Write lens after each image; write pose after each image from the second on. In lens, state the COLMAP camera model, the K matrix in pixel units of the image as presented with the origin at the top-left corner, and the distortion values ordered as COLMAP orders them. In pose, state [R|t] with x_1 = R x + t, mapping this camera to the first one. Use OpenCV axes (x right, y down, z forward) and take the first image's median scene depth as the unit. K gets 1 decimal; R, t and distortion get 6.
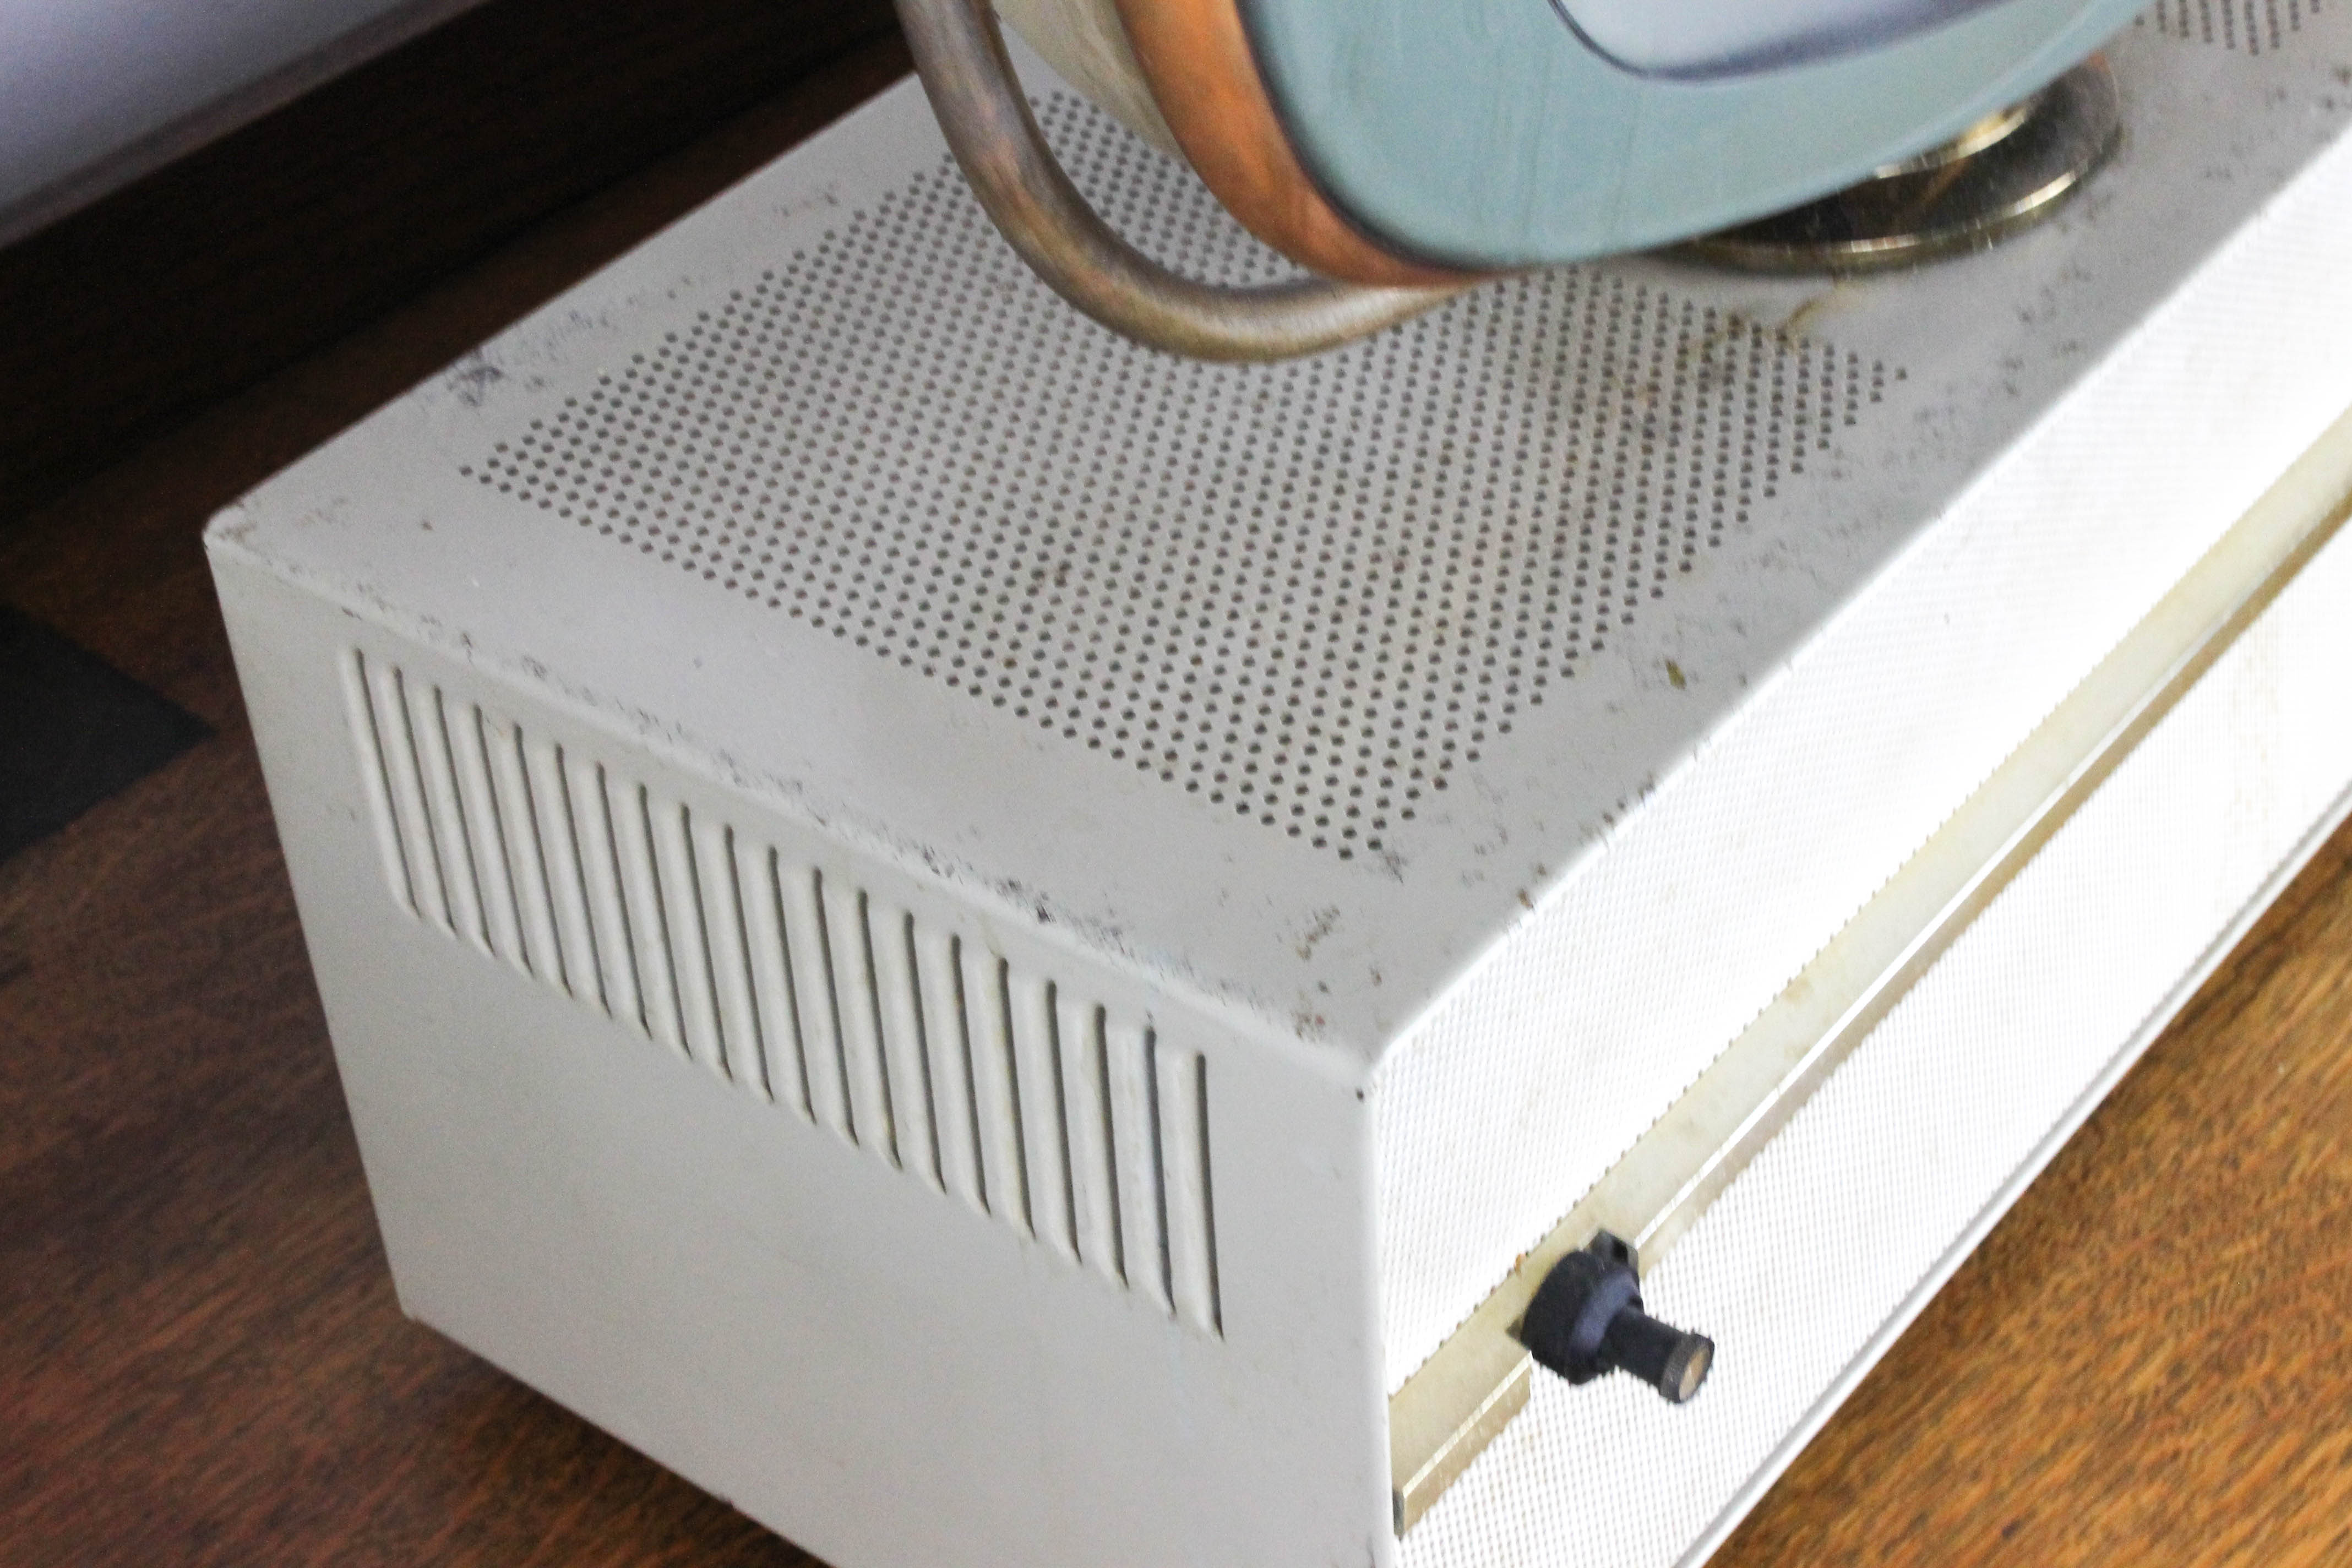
lens RADIAL K [[3978.0, 0, 1215.5], [0, 3978.0, 829.2], [0, 0, 1]] dist [0.020412, 0.000000]
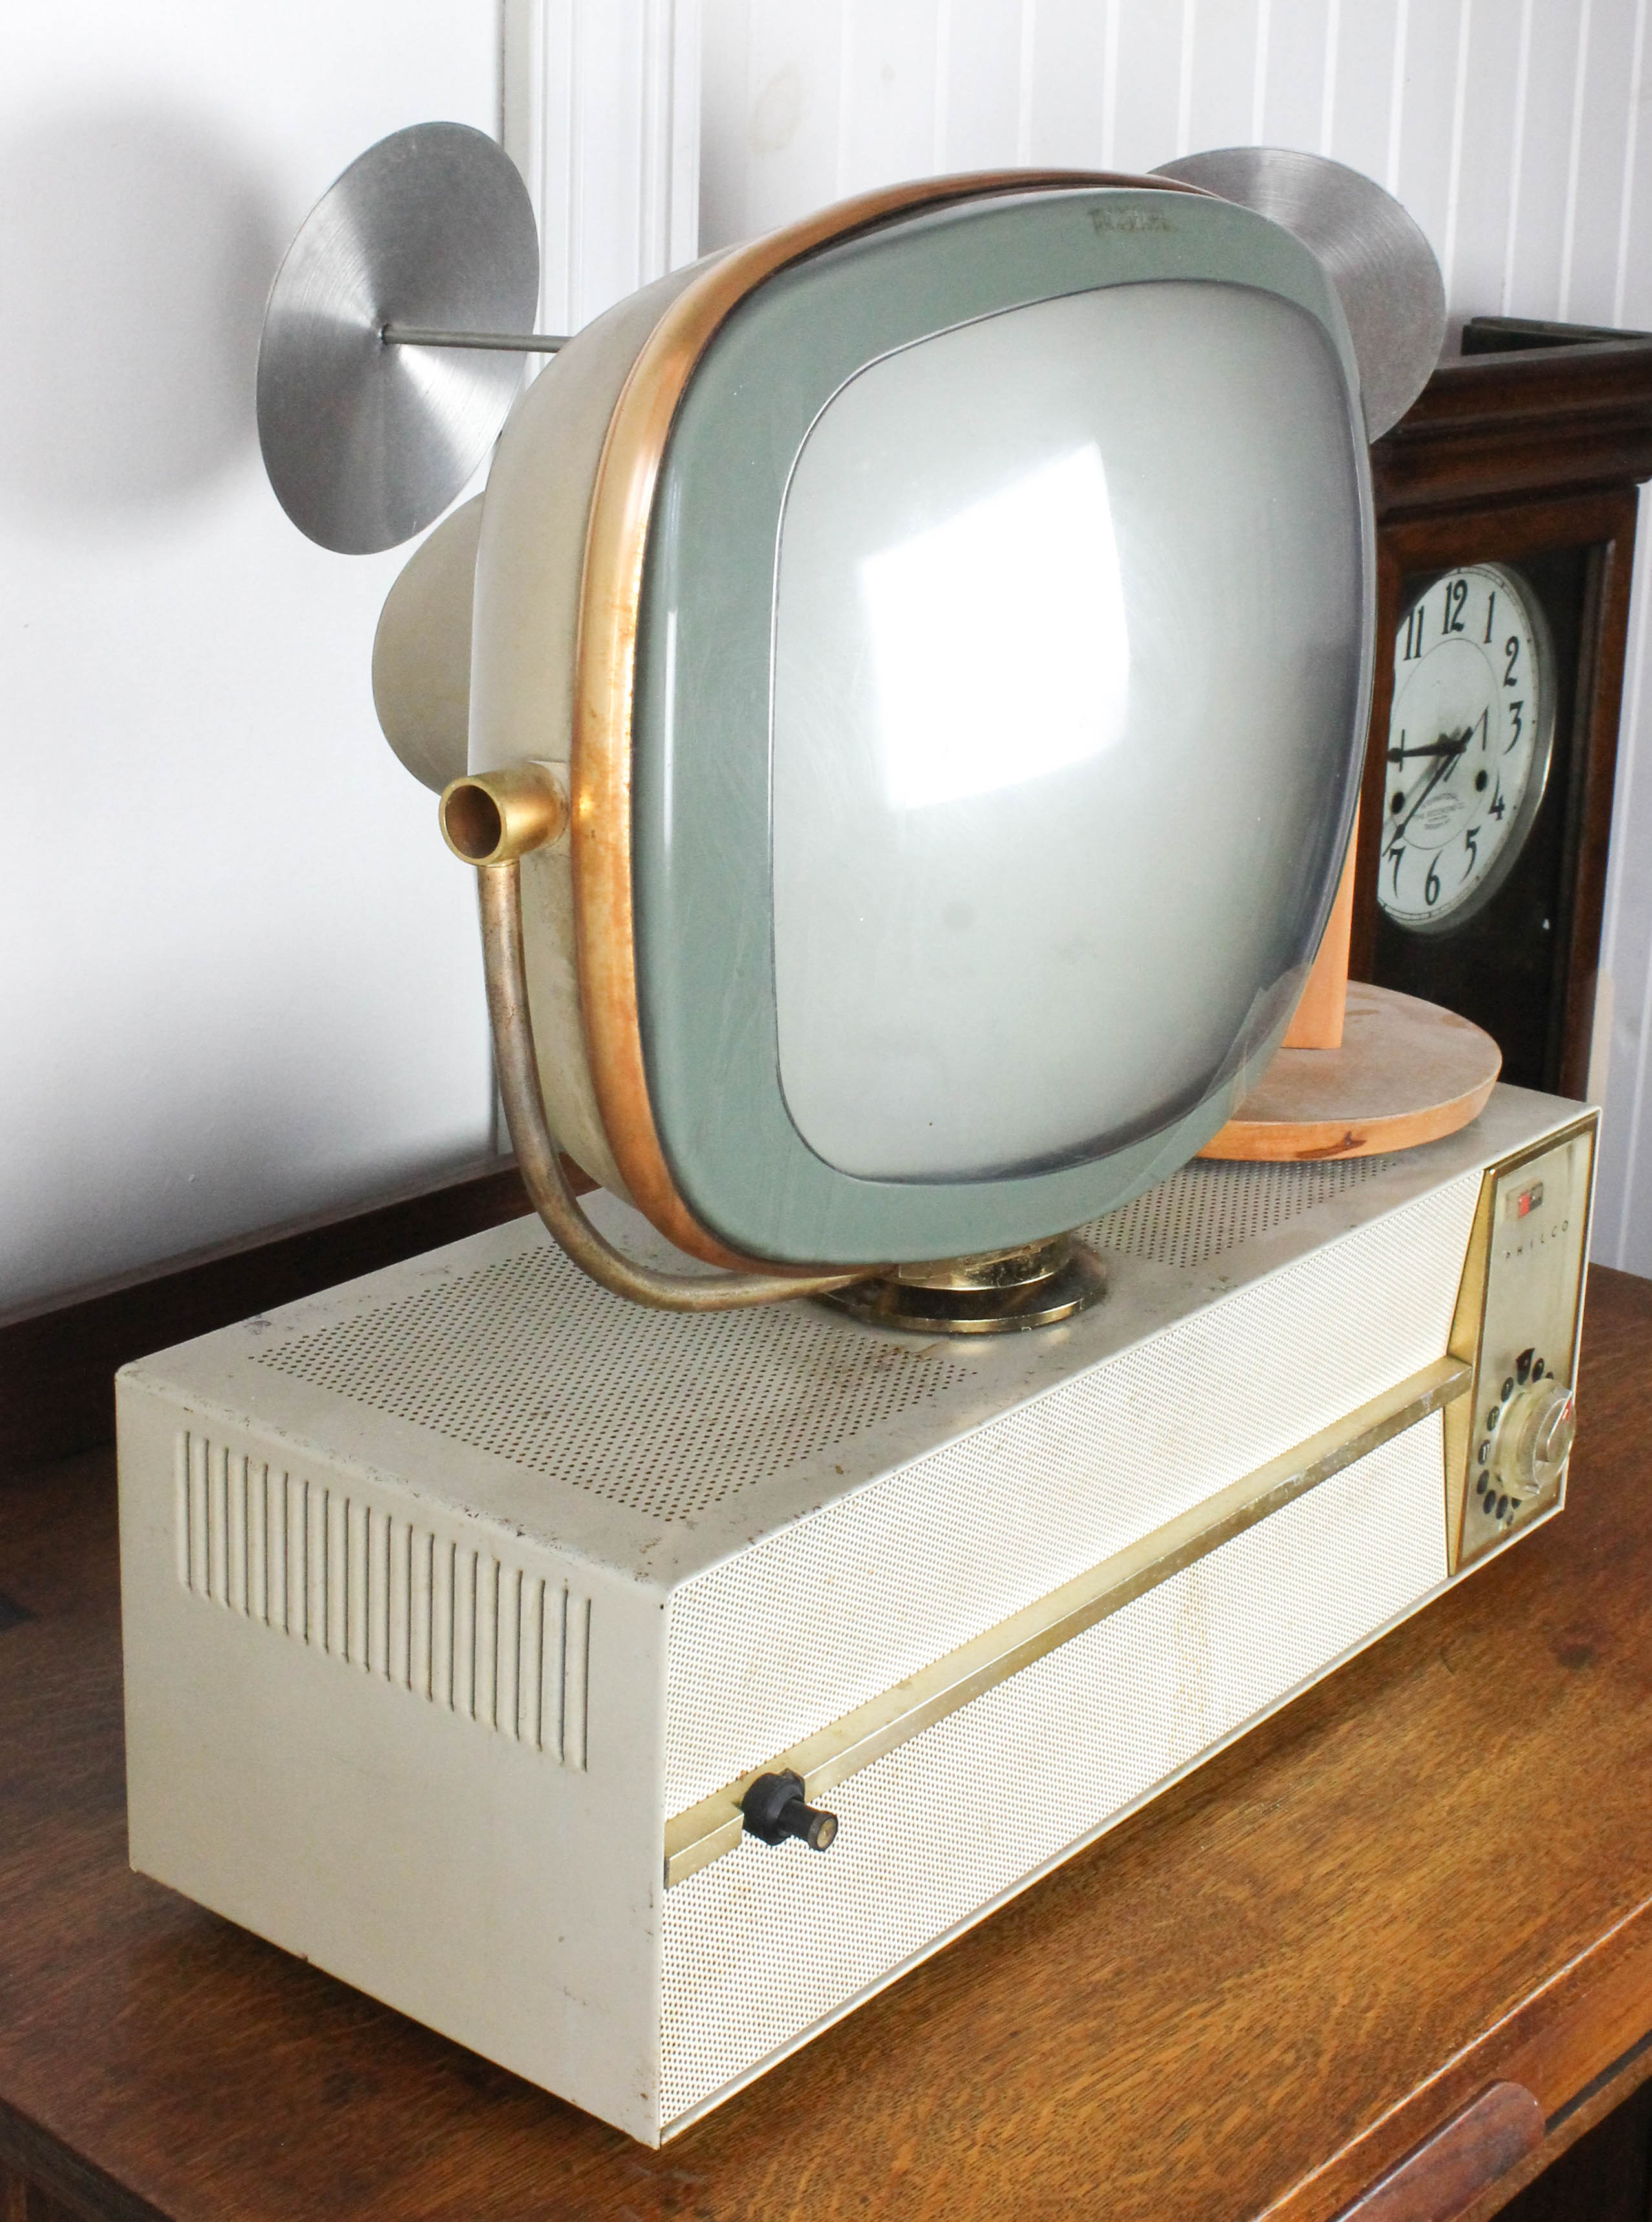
lens RADIAL K [[3339.5, 0, 821.9], [0, 3339.5, 1103.5], [0, 0, 1]] dist [0.012165, 0.000000]
pose [[0.995973, 0.087674, 0.018719, 0.048417], [-0.075518, 0.933001, -0.351861, 0.327057], [-0.048314, 0.349030, 0.935865, -0.565545]]
